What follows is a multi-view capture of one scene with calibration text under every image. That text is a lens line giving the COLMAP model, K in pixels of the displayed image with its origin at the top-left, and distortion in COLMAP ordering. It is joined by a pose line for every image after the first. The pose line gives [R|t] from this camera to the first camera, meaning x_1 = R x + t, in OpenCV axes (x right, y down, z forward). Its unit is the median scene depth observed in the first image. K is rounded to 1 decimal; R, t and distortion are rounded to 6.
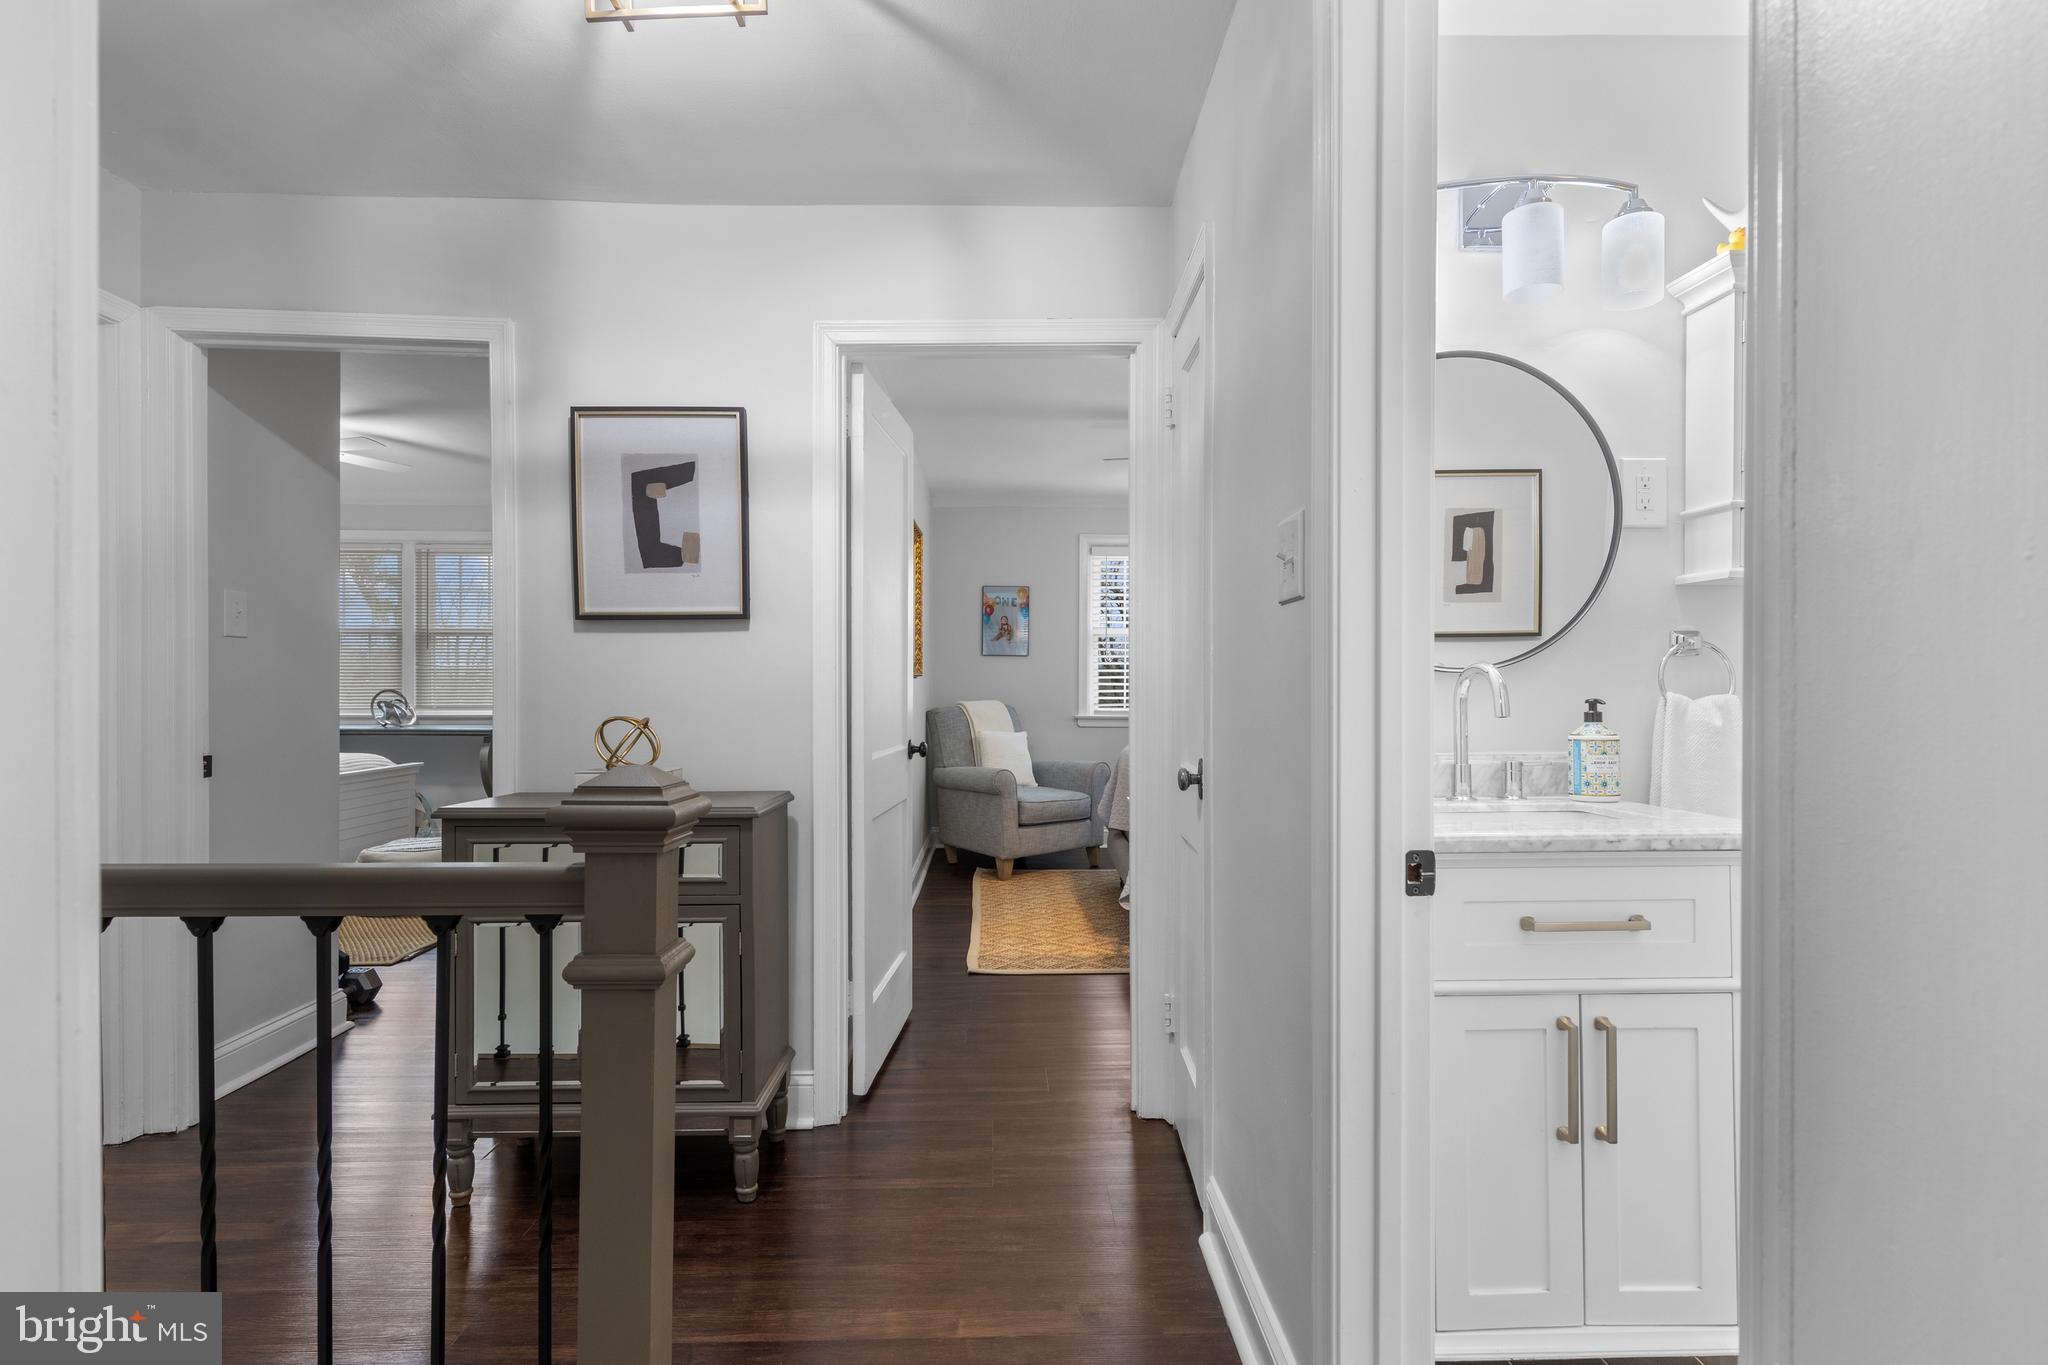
lens RADIAL K [[1053.3, 0, 1020.5], [0, 1053.3, 690.5], [0, 0, 1]] dist [0.010029, 0.000949]
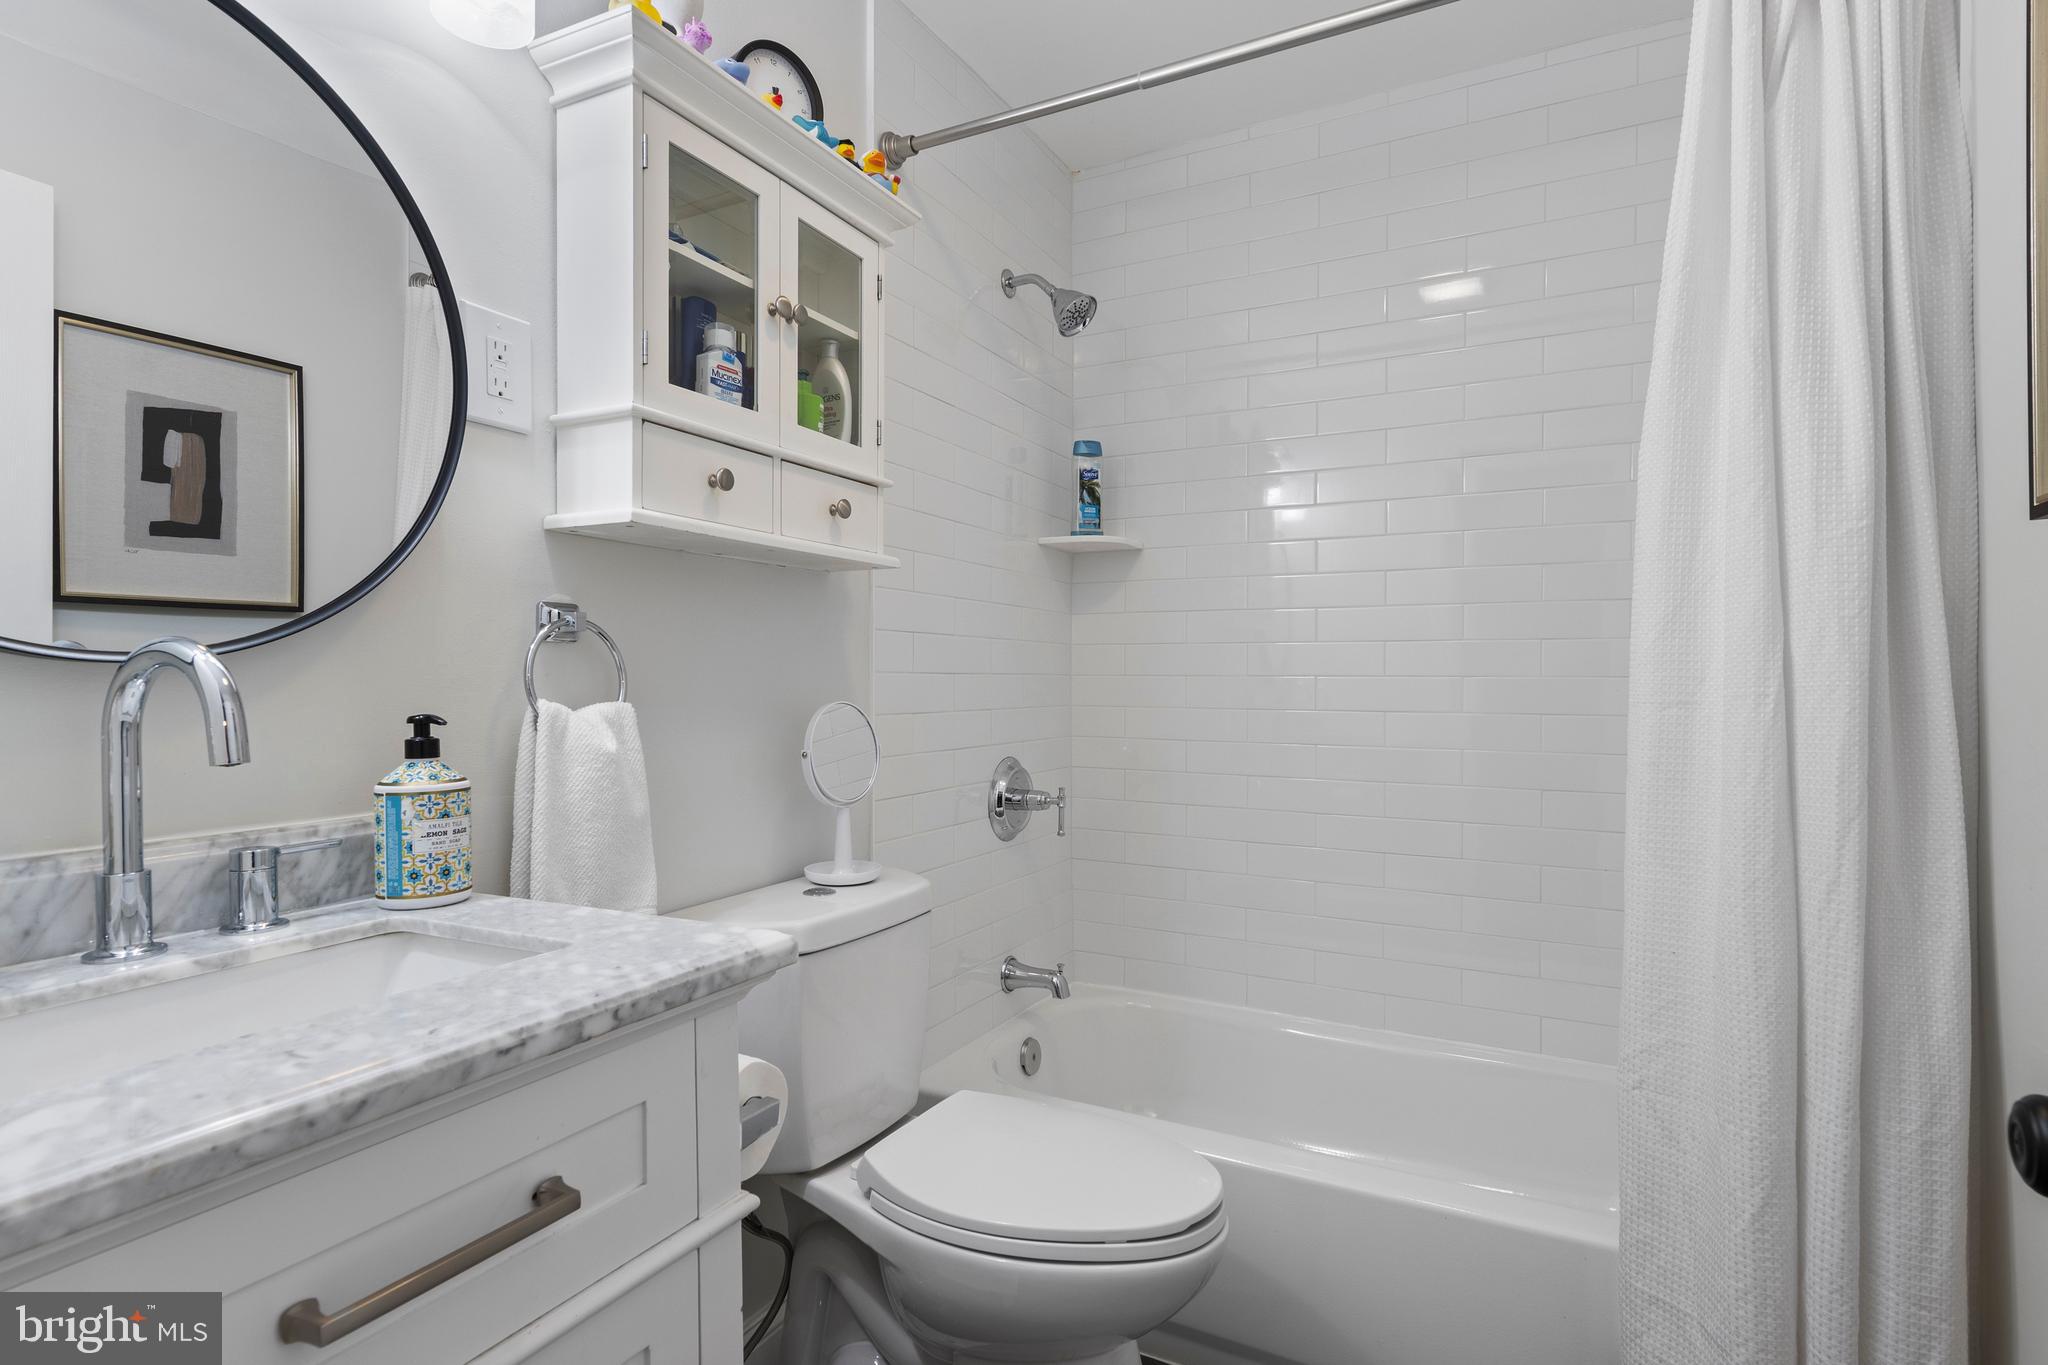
lens RADIAL K [[1053.3, 0, 1023.3], [0, 1053.3, 682.2], [0, 0, 1]] dist [0.010029, 0.000949]
pose [[0.485528, -0.002223, 0.874218, 0.215346], [0.003486, 0.999994, 0.000607, -0.008299], [-0.874214, 0.002753, 0.485532, 0.462449]]
